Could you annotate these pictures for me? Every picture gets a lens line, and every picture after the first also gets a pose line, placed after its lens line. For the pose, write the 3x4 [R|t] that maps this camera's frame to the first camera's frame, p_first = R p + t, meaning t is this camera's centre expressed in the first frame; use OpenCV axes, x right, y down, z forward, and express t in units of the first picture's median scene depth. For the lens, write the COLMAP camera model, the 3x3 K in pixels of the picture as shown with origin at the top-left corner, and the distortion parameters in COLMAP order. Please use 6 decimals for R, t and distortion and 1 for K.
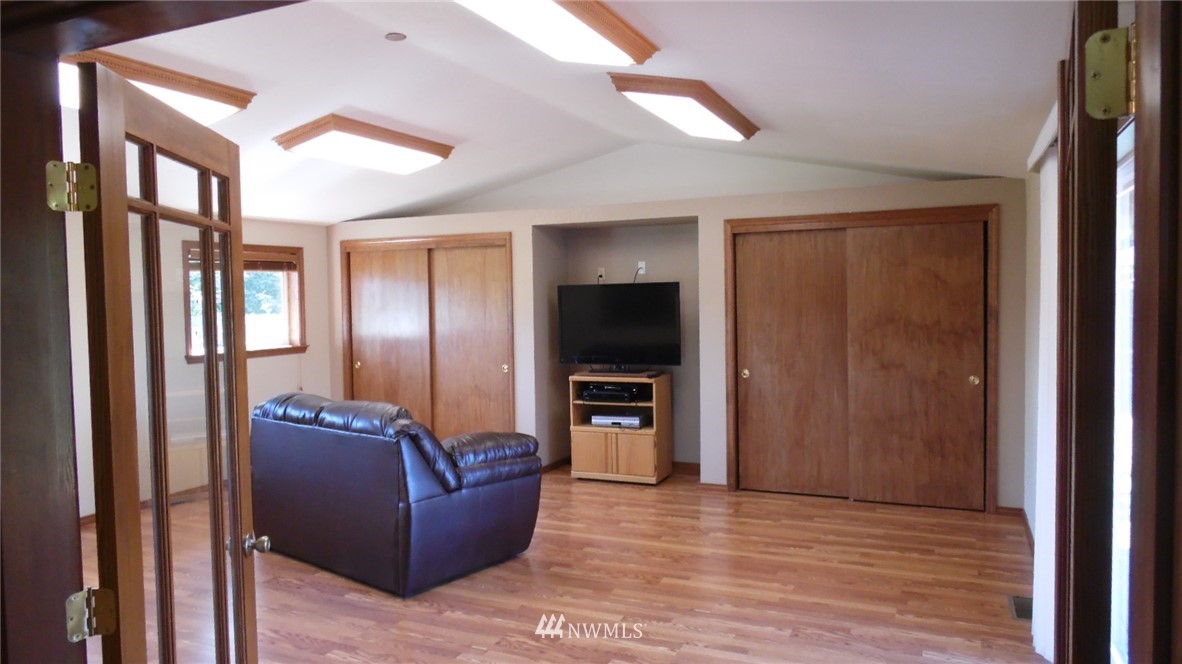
lens RADIAL K [[806.0, 0, 598.4], [0, 806.0, 329.6], [0, 0, 1]] dist [-0.019004, 0.003993]
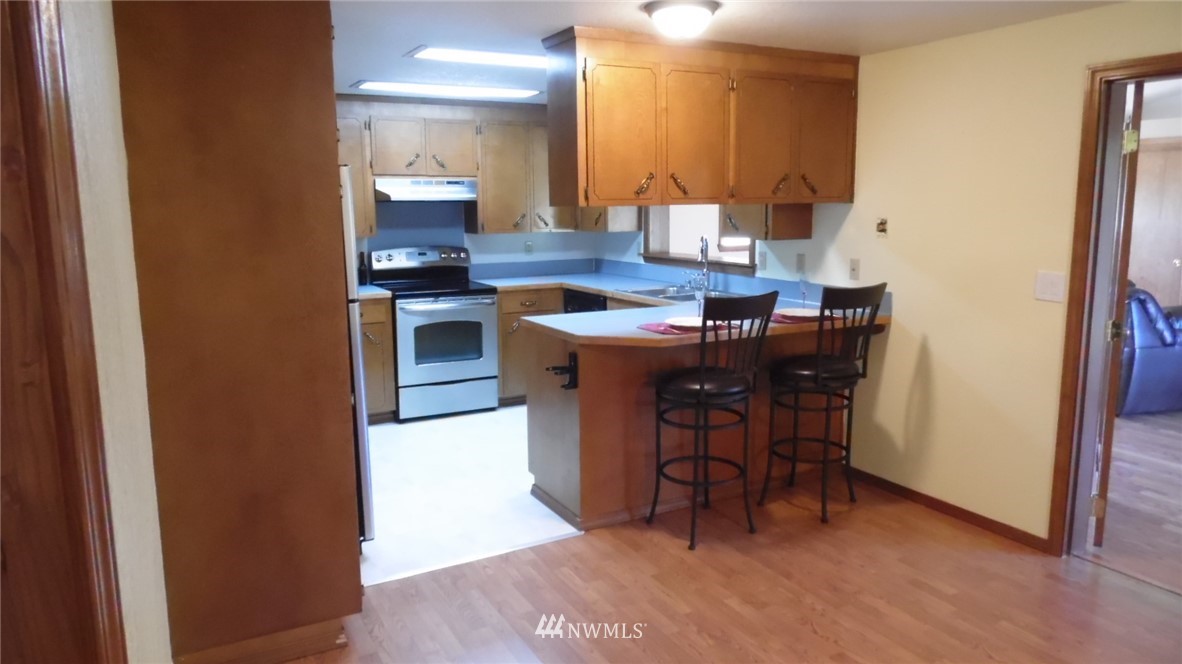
lens RADIAL K [[806.0, 0, 591.2], [0, 806.0, 327.8], [0, 0, 1]] dist [-0.019004, 0.003993]
pose [[0.795049, 0.104557, -0.597466, -0.116657], [-0.031360, 0.990799, 0.131660, 0.022442], [0.605734, -0.085939, 0.791012, -0.453556]]
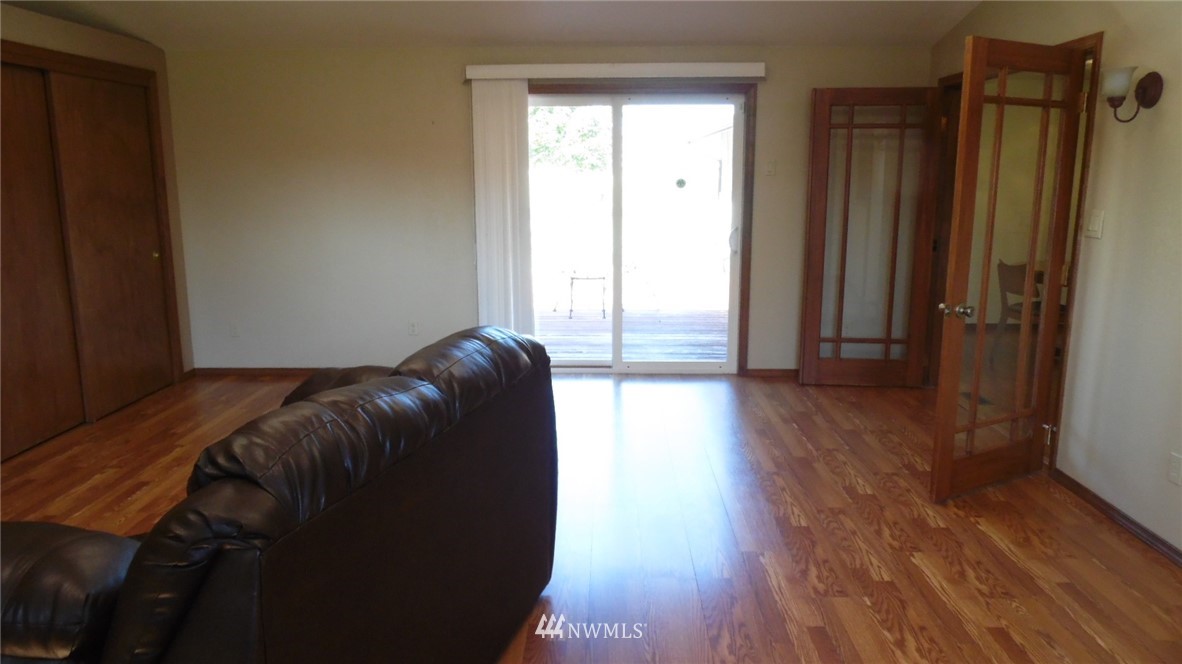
lens RADIAL K [[806.0, 0, 593.5], [0, 806.0, 331.9], [0, 0, 1]] dist [-0.019004, 0.003993]
pose [[-0.390542, -0.166660, 0.905374, -0.638727], [0.044073, 0.978964, 0.199218, -0.015340], [-0.919530, 0.117705, -0.374981, 0.889247]]
